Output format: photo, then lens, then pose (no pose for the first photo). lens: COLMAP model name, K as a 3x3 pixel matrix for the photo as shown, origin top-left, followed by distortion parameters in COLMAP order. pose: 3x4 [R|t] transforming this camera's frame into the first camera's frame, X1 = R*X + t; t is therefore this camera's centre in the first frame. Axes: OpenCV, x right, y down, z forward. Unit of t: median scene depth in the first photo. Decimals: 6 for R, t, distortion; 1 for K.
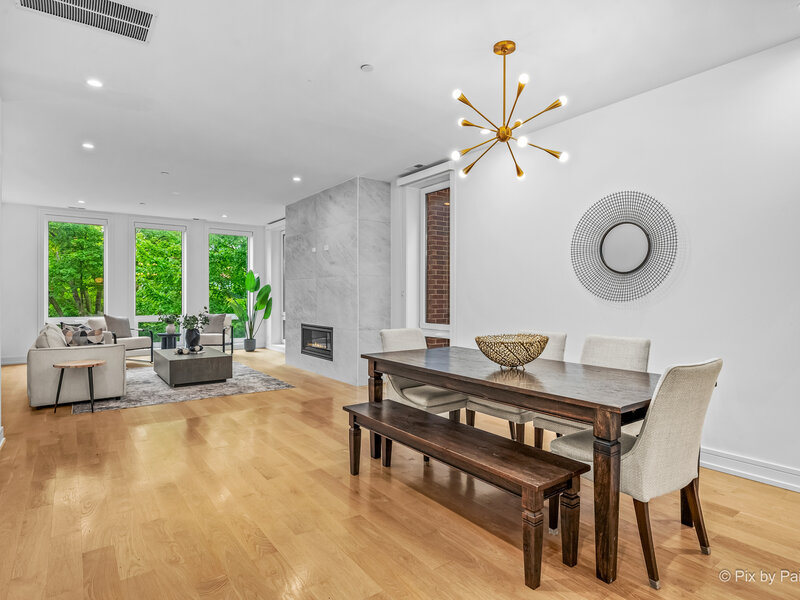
lens RADIAL K [[459.5, 0, 400.0], [0, 459.5, 300.0], [0, 0, 1]] dist [0.000357, 0.000086]
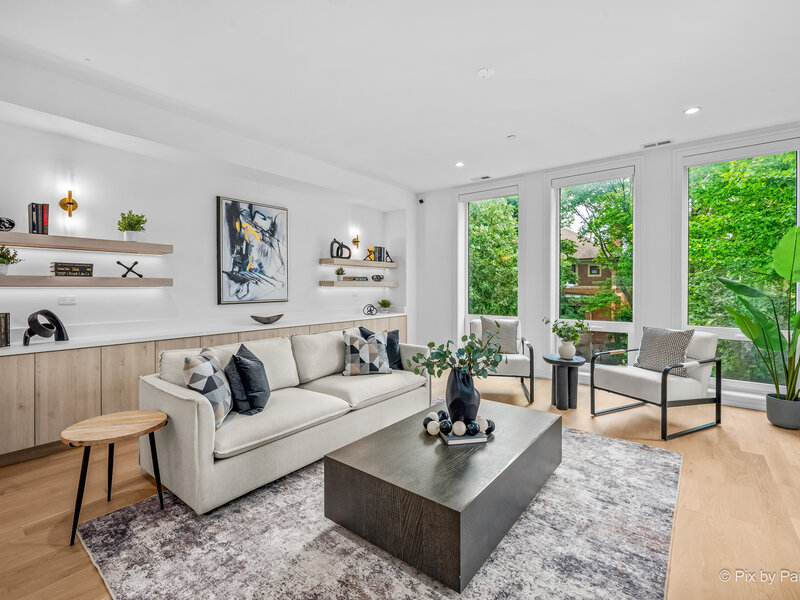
lens RADIAL K [[373.3, 0, 400.4], [0, 373.3, 289.0], [0, 0, 1]] dist [-0.000020, -0.000183]
pose [[0.275556, 0.002522, -0.961282, -0.129997], [-0.006710, 0.999977, 0.000700, -0.009792], [0.961262, 0.006257, 0.275567, 0.736611]]
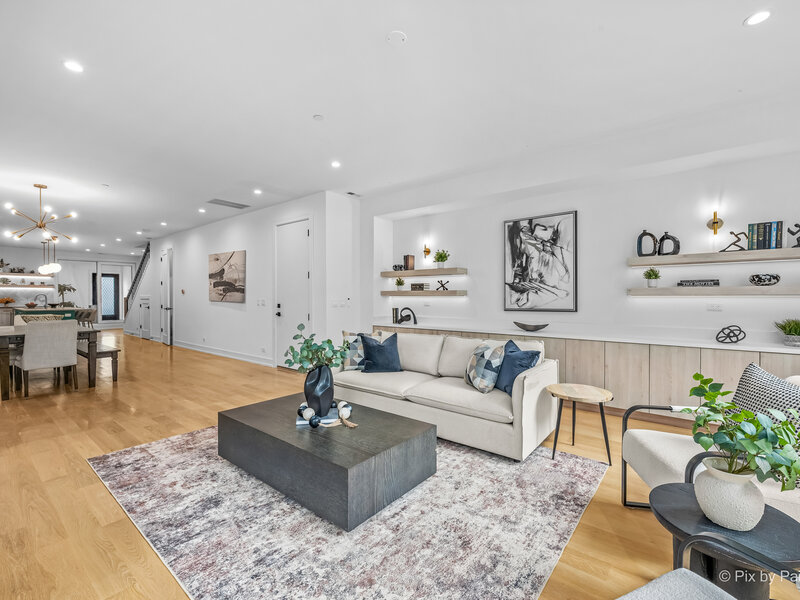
lens RADIAL K [[359.7, 0, 398.0], [0, 359.7, 298.3], [0, 0, 1]] dist [0.000637, -0.000151]
pose [[-0.964323, -0.002987, -0.264711, -0.369434], [-0.005747, 0.999937, 0.009655, -0.011572], [0.264666, 0.010831, -0.964279, 1.183518]]
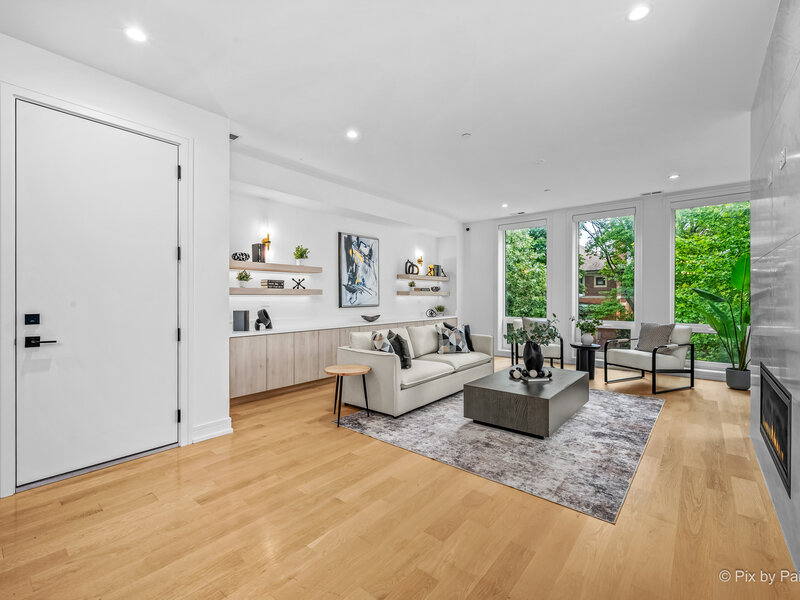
lens RADIAL K [[359.7, 0, 398.0], [0, 359.7, 298.3], [0, 0, 1]] dist [0.000637, -0.000151]
pose [[0.246664, 0.001112, -0.969101, 0.028749], [-0.007426, 0.999972, -0.000742, -0.004889], [0.969073, 0.007379, 0.246665, 0.568958]]
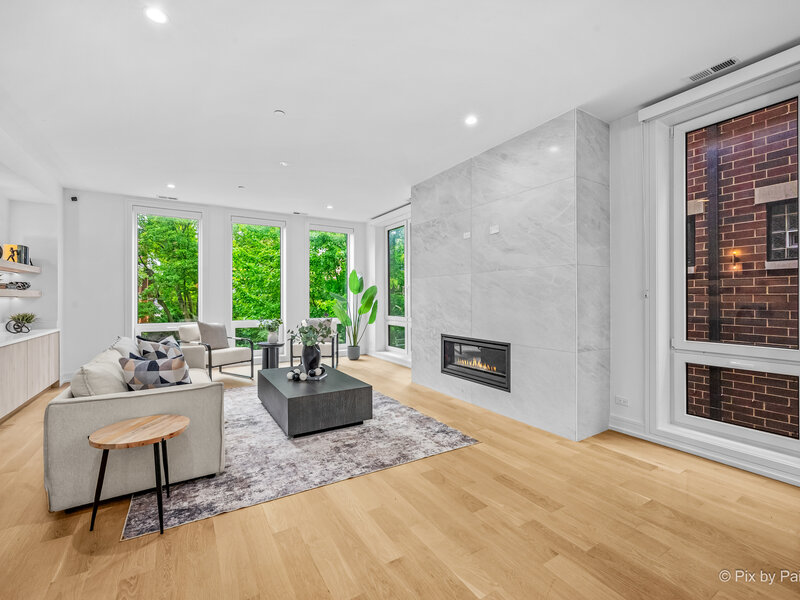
lens RADIAL K [[359.7, 0, 398.0], [0, 359.7, 298.3], [0, 0, 1]] dist [0.000637, -0.000151]
pose [[0.996760, -0.005428, -0.080244, -0.229783], [0.004923, 0.999967, -0.006492, -0.004487], [0.080276, 0.006076, 0.996754, 0.380804]]
